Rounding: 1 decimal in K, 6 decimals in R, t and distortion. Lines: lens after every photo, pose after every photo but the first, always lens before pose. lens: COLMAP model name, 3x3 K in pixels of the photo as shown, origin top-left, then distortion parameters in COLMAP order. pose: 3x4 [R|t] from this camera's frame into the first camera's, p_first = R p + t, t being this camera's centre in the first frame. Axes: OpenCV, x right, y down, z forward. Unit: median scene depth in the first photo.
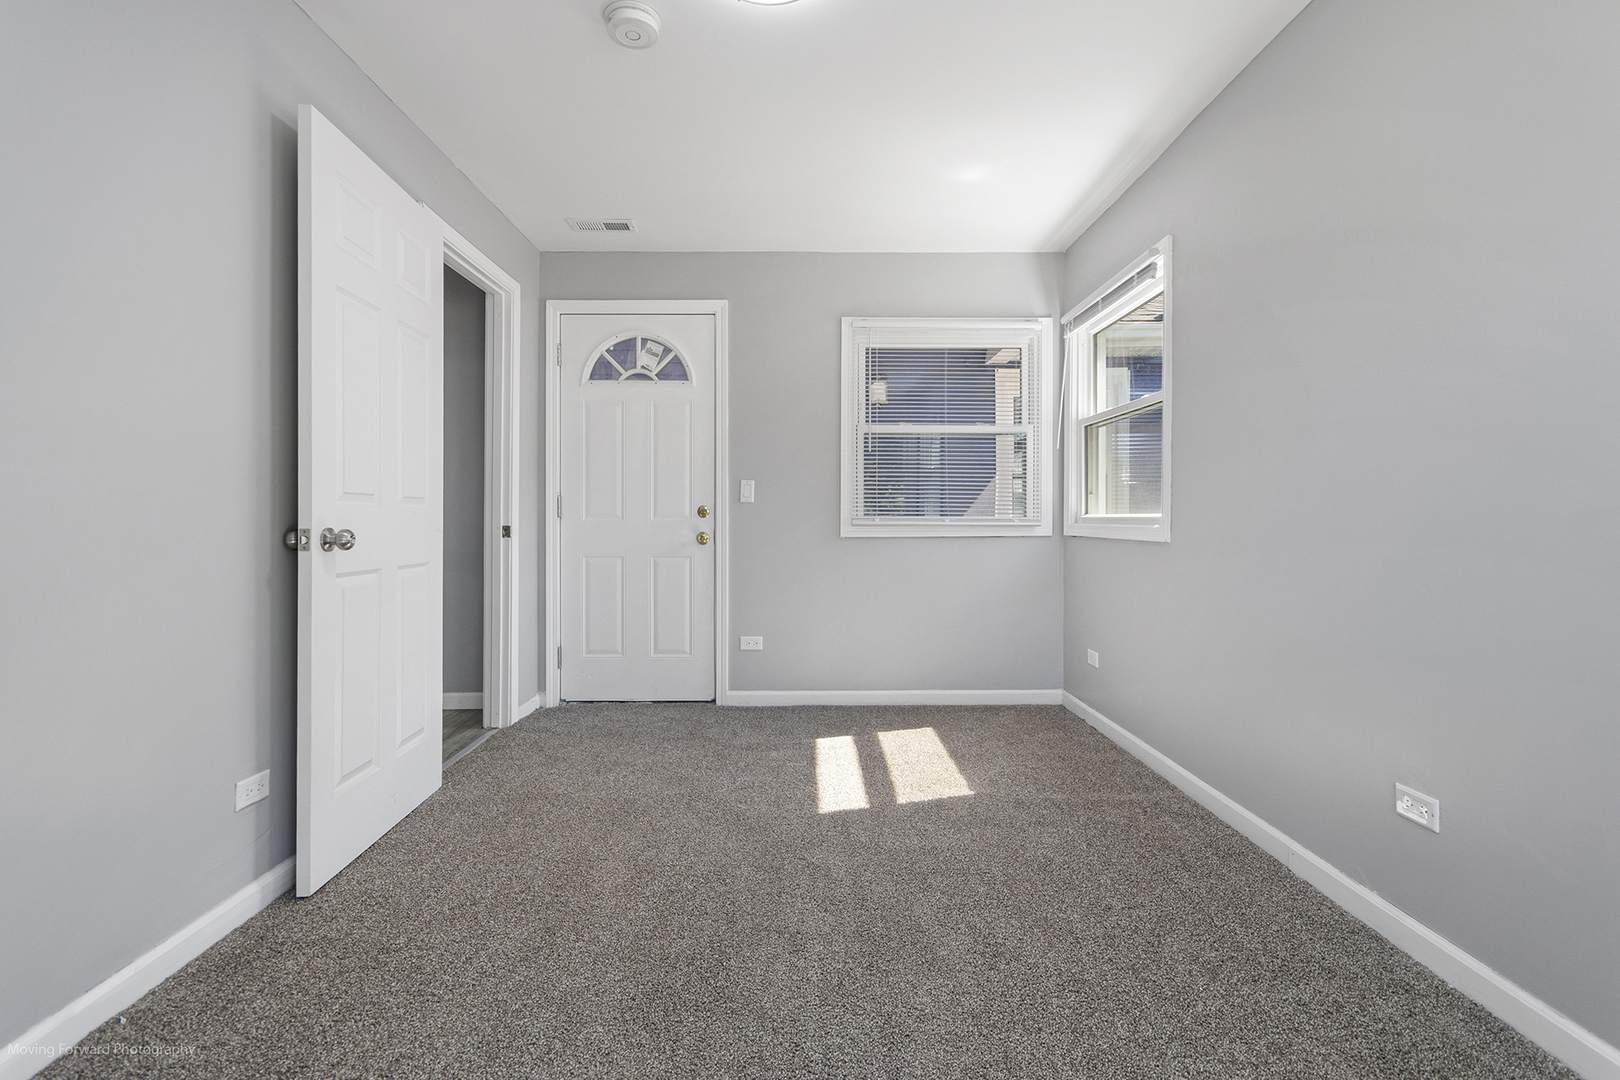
lens RADIAL K [[771.6, 0, 808.9], [0, 771.6, 528.0], [0, 0, 1]] dist [0.011994, 0.001535]
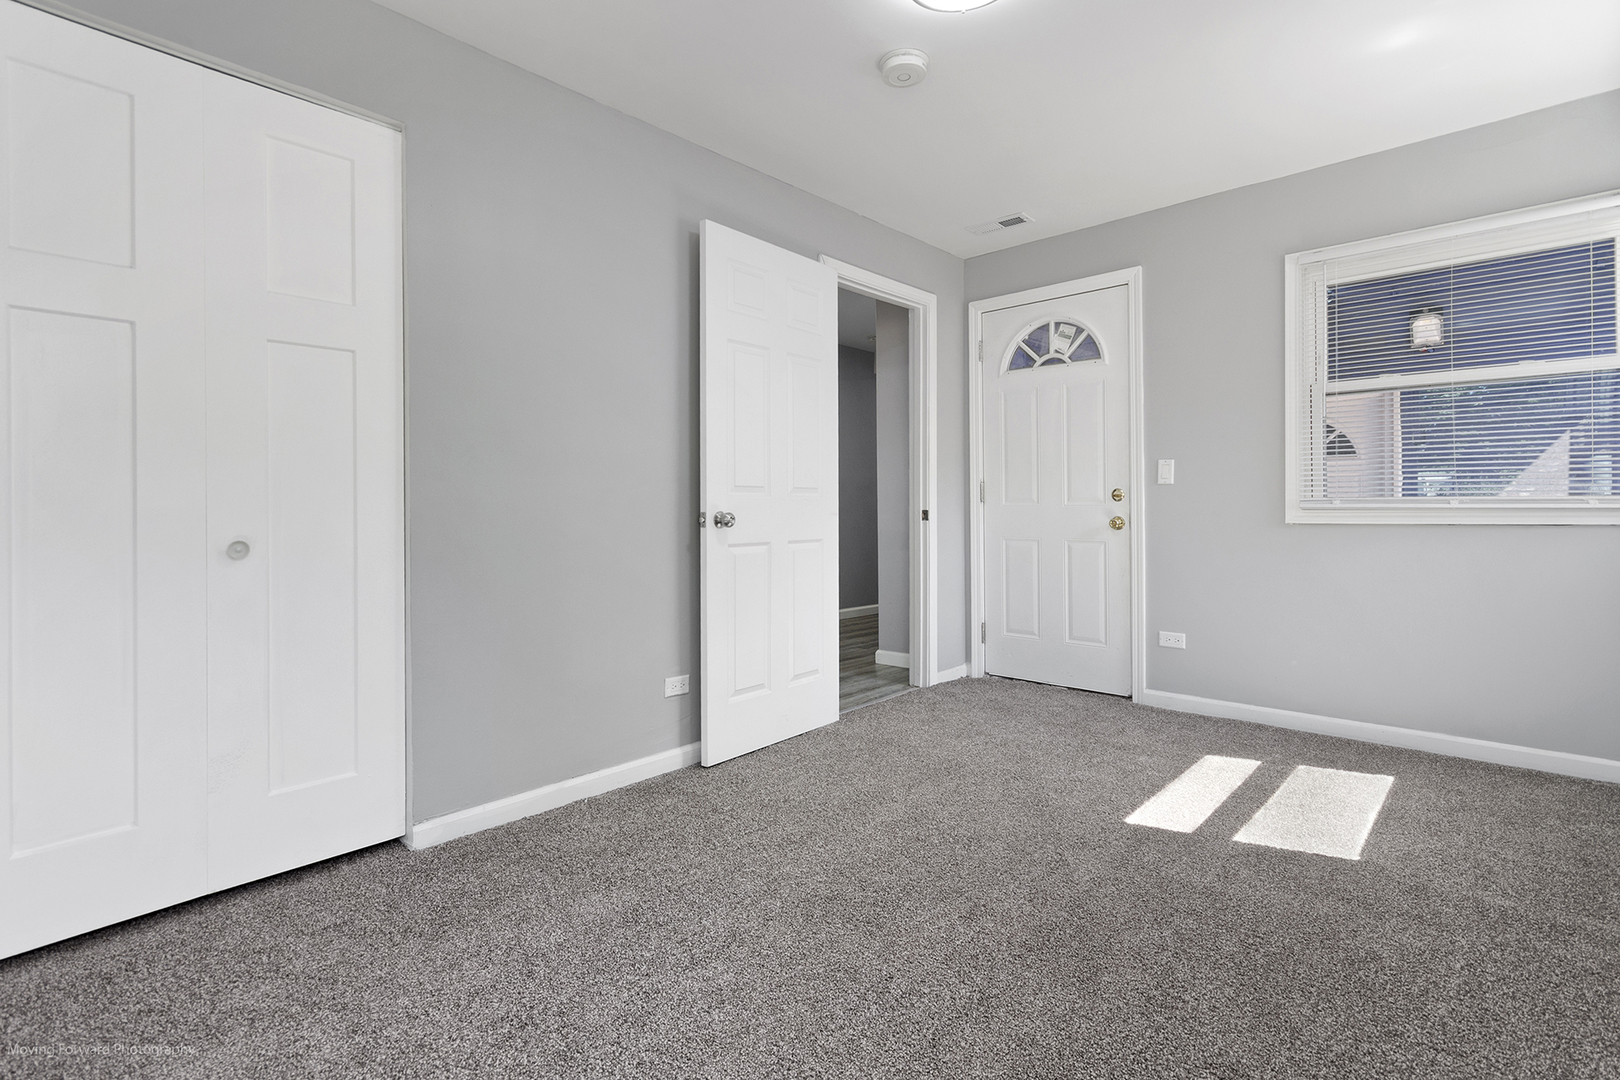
lens RADIAL K [[771.6, 0, 781.9], [0, 771.6, 512.6], [0, 0, 1]] dist [0.011994, 0.001535]
pose [[0.718305, 0.000805, -0.695728, 0.241868], [-0.000919, 1.000000, 0.000208, 0.000719], [0.695728, 0.000490, 0.718306, 0.036086]]
